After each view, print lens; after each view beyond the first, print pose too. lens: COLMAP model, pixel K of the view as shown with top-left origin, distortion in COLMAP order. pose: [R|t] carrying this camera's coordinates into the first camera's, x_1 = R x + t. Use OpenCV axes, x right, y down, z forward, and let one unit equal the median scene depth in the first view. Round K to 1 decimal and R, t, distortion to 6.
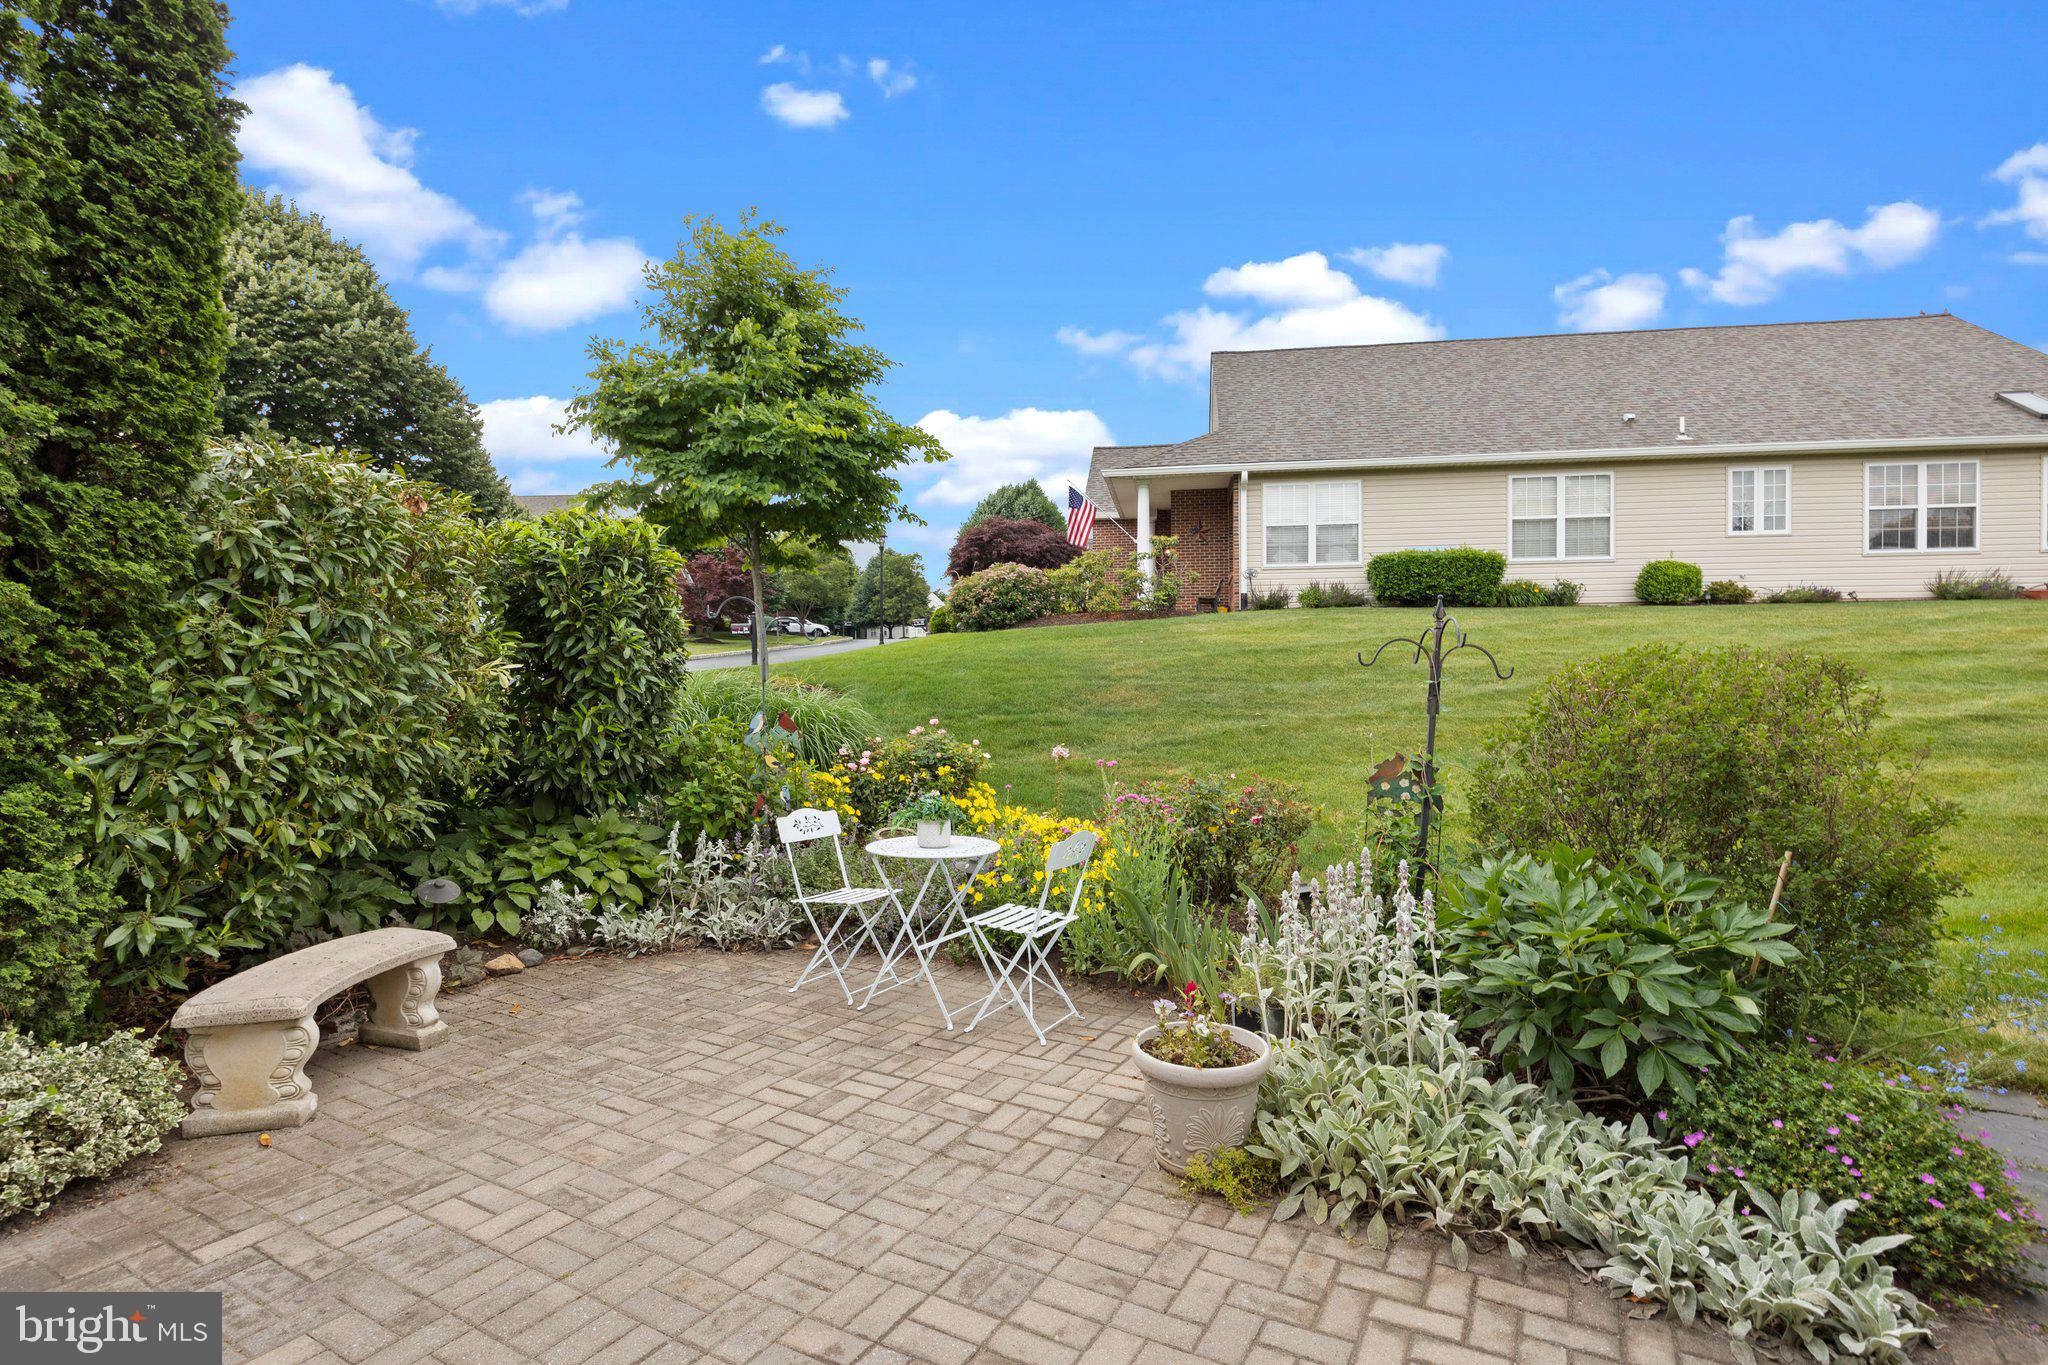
lens RADIAL K [[1015.5, 0, 1024.0], [0, 1015.5, 682.5], [0, 0, 1]] dist [-0.002893, -0.000562]
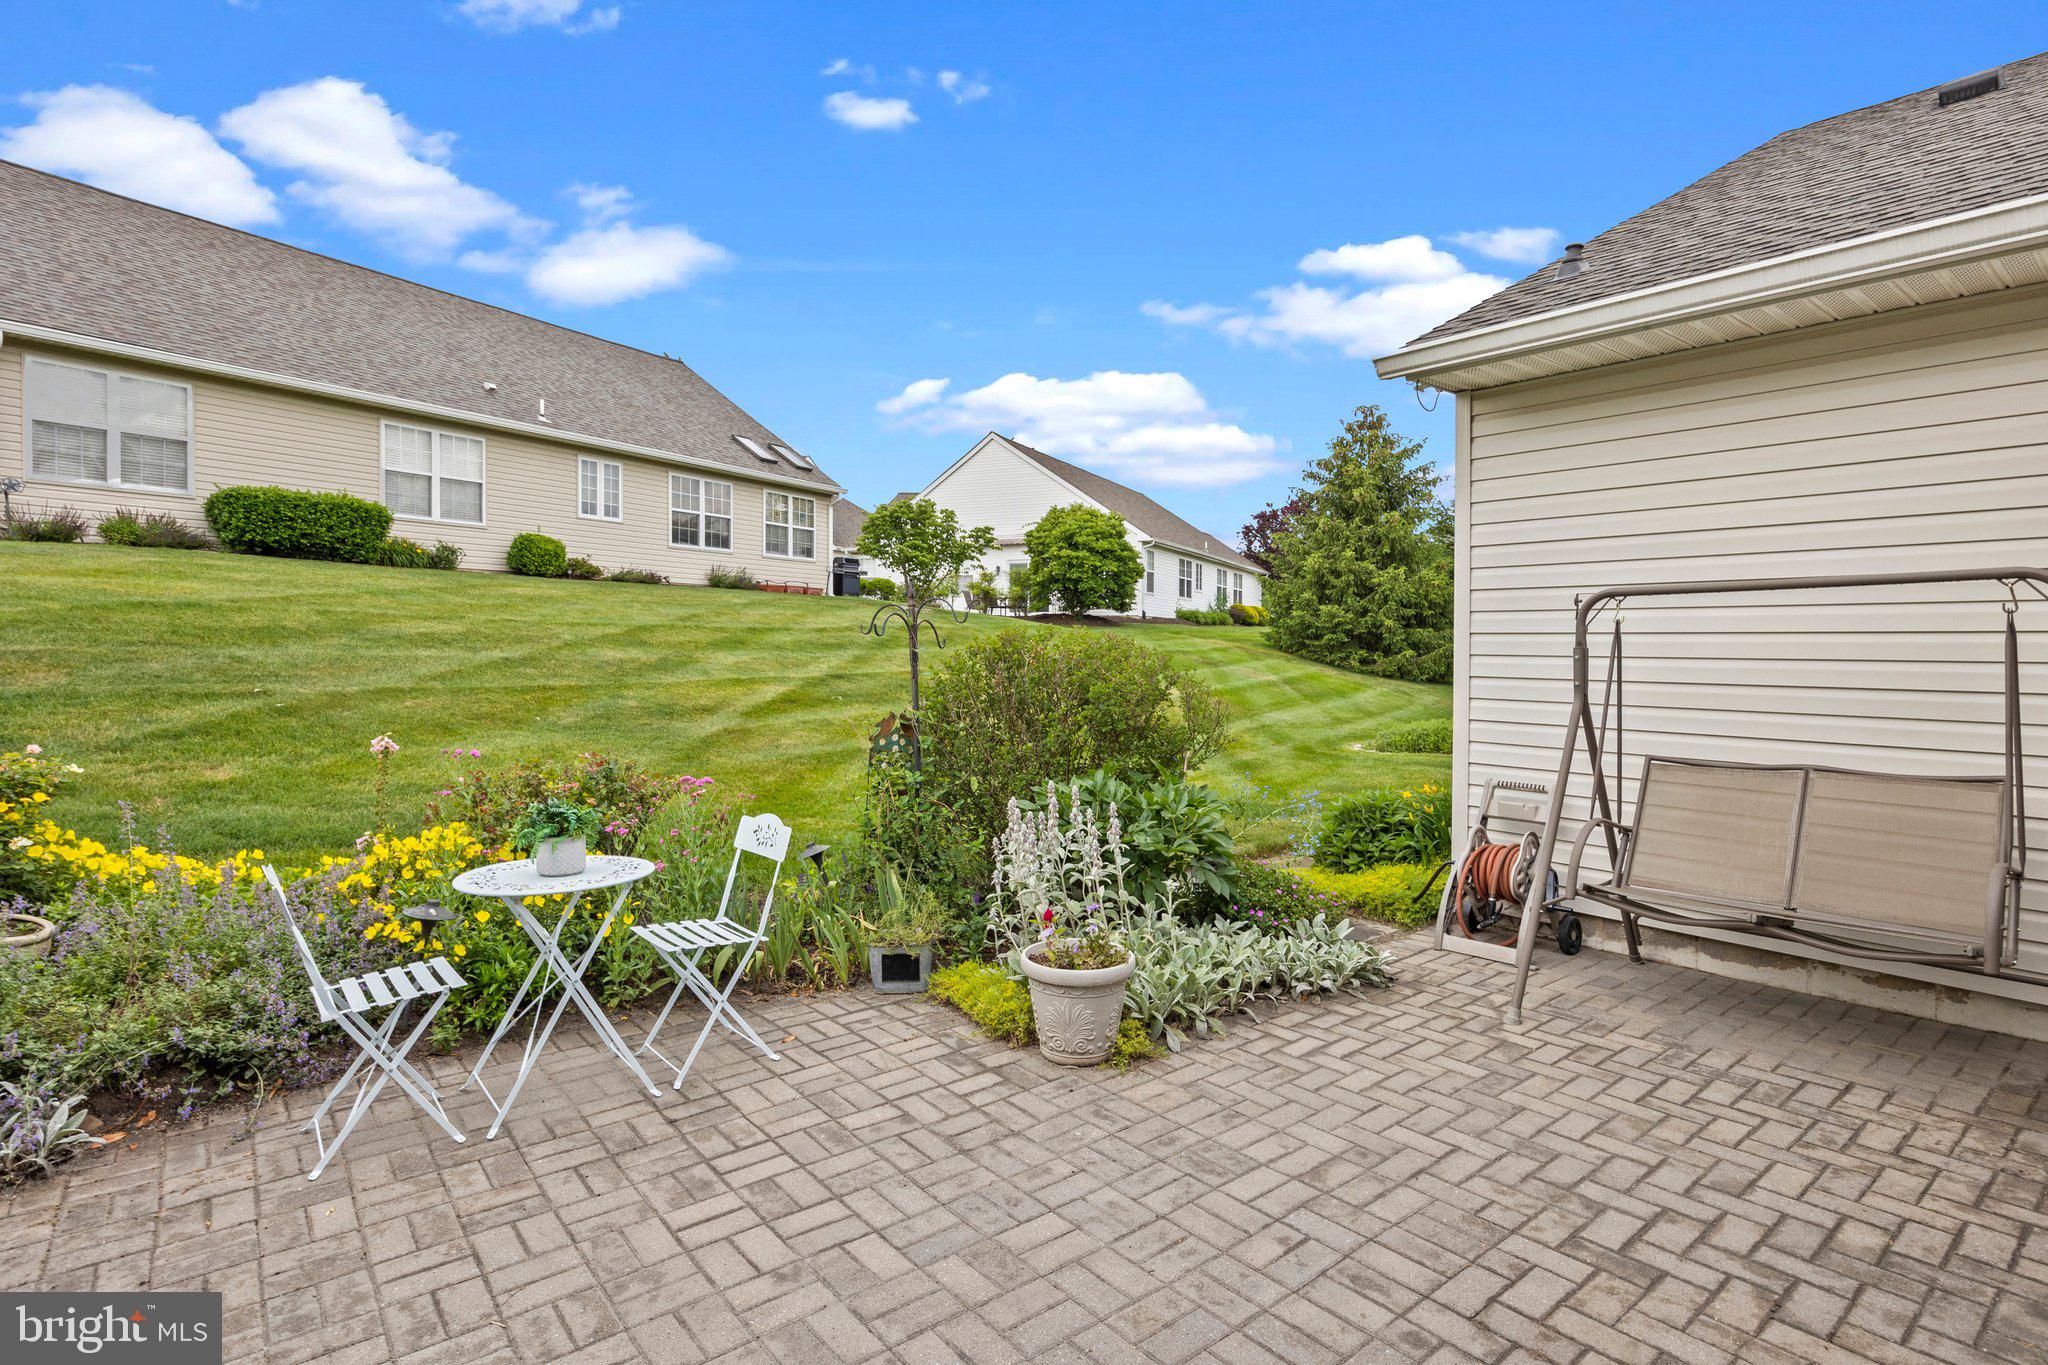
lens RADIAL K [[1036.4, 0, 1057.7], [0, 1036.4, 678.1], [0, 0, 1]] dist [0.000729, 0.000426]
pose [[0.345973, -0.022010, 0.937986, -0.189747], [-0.003830, 0.999683, 0.024871, 0.000299], [-0.938237, -0.012197, 0.345779, 0.118993]]
